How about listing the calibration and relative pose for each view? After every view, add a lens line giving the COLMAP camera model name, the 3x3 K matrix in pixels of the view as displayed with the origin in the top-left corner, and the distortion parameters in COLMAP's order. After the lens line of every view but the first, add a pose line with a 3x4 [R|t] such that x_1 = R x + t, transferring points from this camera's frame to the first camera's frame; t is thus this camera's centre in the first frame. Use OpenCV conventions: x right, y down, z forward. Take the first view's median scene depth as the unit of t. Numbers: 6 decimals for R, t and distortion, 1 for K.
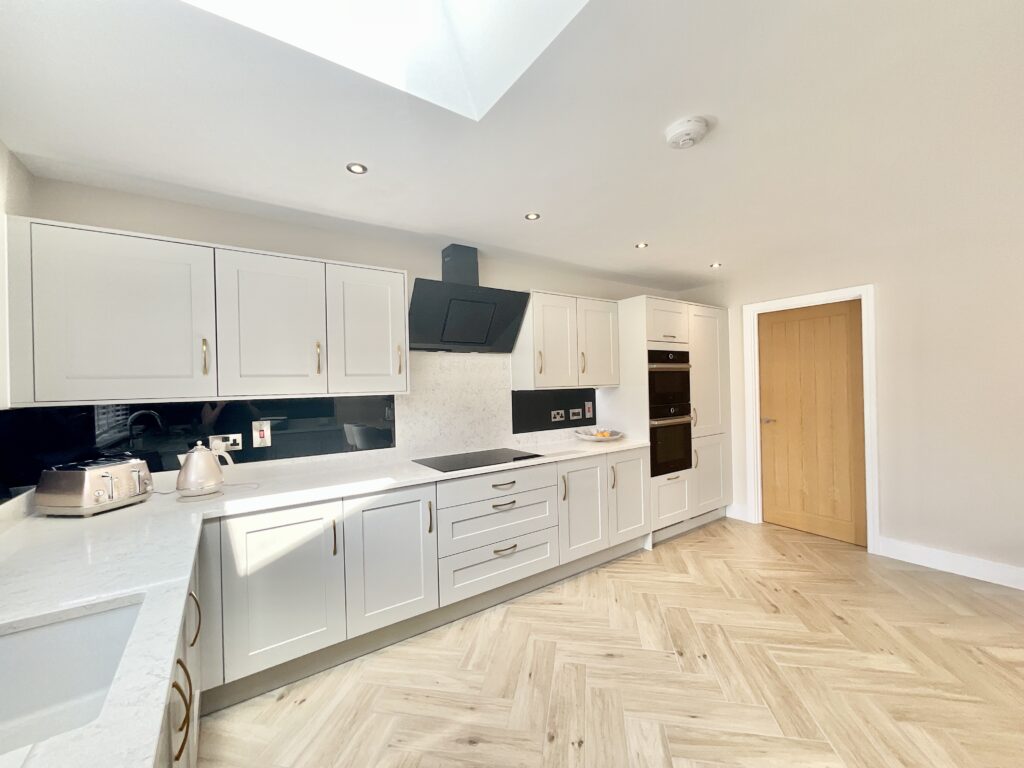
lens RADIAL K [[417.5, 0, 512.0], [0, 417.5, 384.0], [0, 0, 1]] dist [-0.001062, 0.000183]
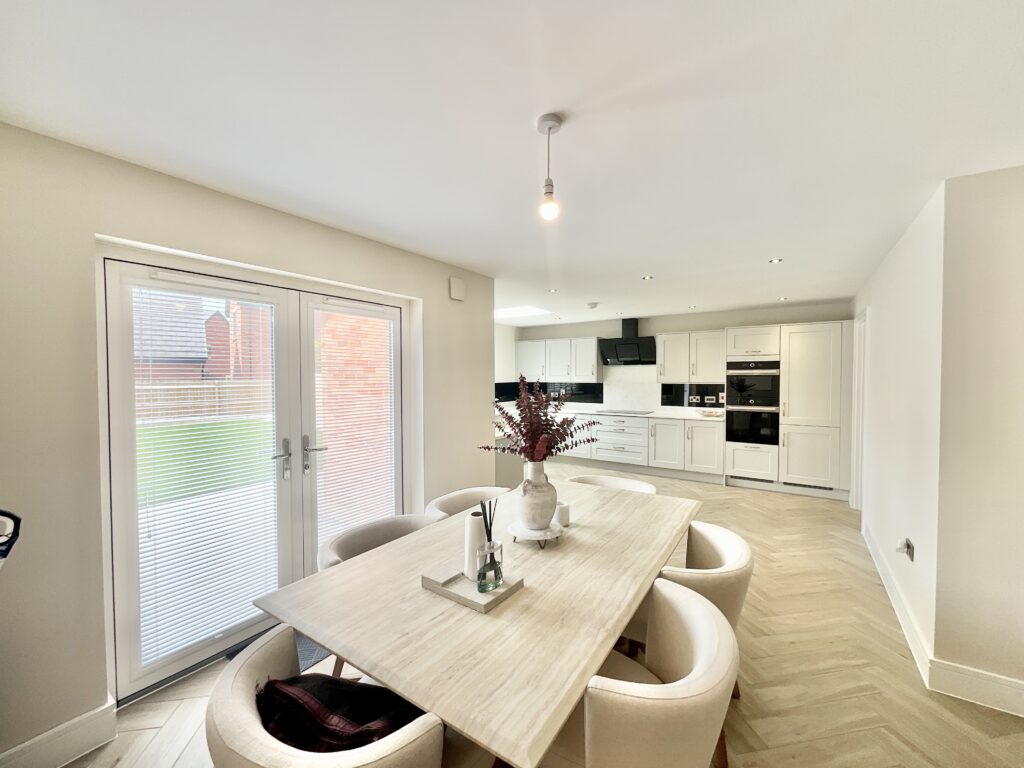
lens RADIAL K [[417.5, 0, 512.0], [0, 417.5, 384.0], [0, 0, 1]] dist [-0.001062, 0.000183]
pose [[0.357826, 0.045381, -0.932685, 1.640172], [-0.006496, 0.998915, 0.046111, -0.069618], [0.933766, -0.010441, 0.357733, -0.366316]]
